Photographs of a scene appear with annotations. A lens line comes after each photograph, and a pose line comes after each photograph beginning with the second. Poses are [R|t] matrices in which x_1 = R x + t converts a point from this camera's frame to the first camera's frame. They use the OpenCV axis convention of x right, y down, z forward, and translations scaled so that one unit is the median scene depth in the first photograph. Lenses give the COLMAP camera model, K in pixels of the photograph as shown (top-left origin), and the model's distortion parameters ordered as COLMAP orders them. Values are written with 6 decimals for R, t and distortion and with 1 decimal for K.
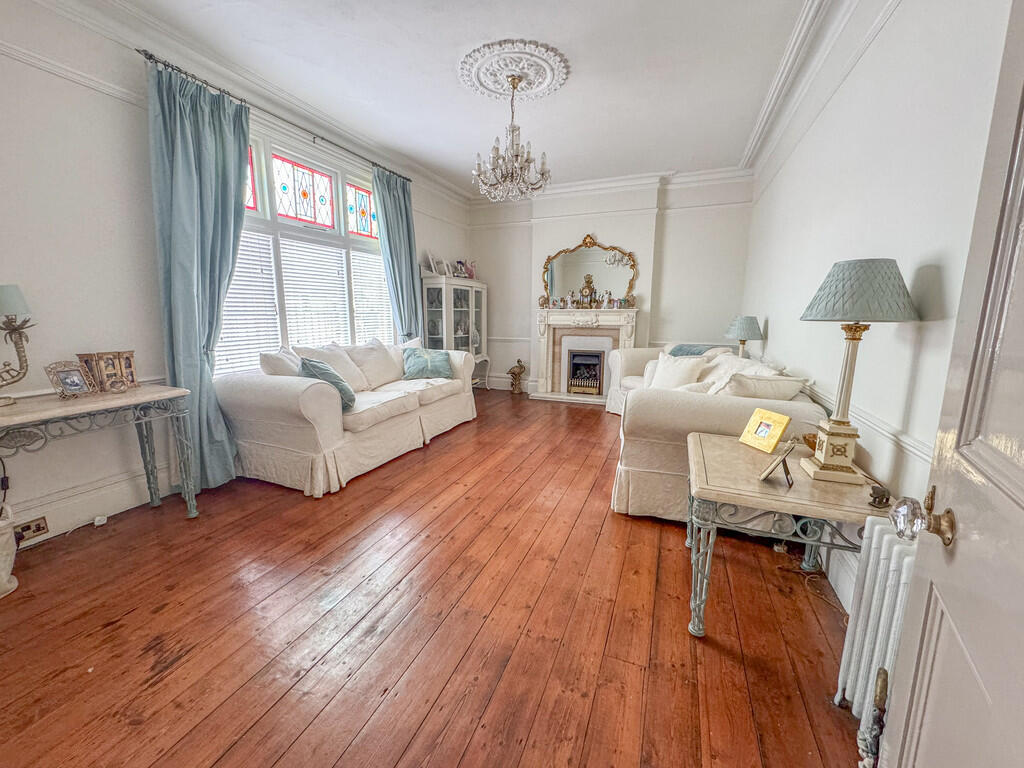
lens RADIAL K [[419.8, 0, 511.4], [0, 419.8, 381.6], [0, 0, 1]] dist [-0.002947, 0.001666]
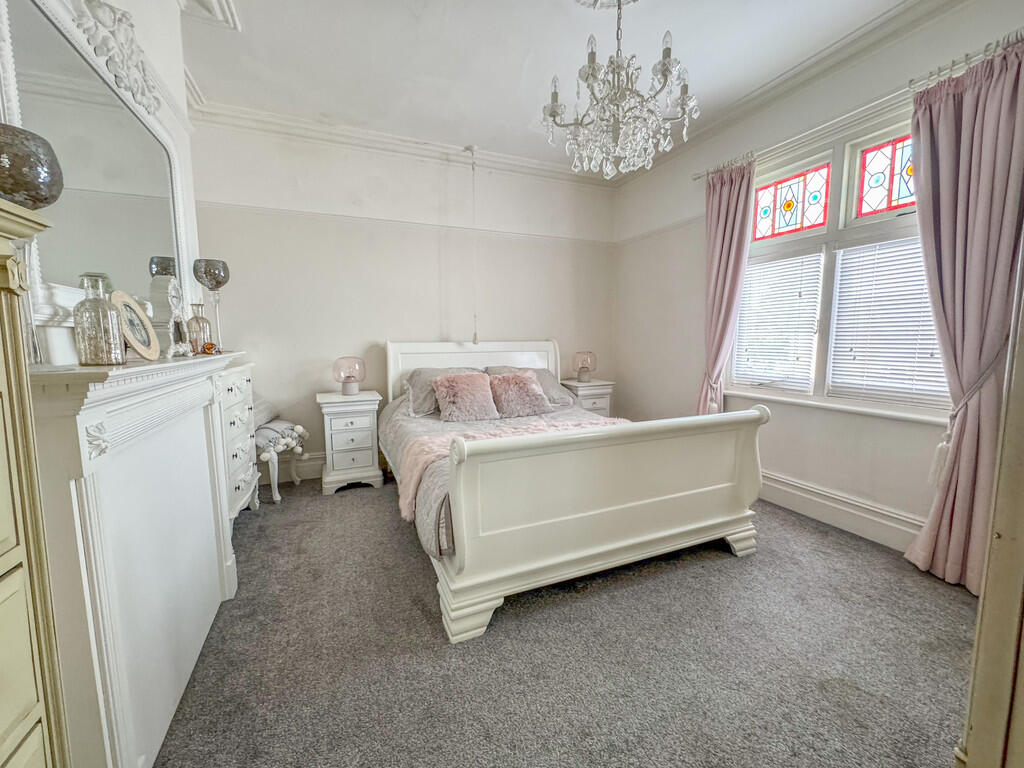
lens RADIAL K [[419.8, 0, 514.9], [0, 419.8, 383.1], [0, 0, 1]] dist [-0.002947, 0.001666]
pose [[-0.713276, 0.064209, -0.697936, 0.647749], [-0.126098, 0.967790, 0.217905, -0.165957], [0.689447, 0.243434, -0.682204, 1.259643]]
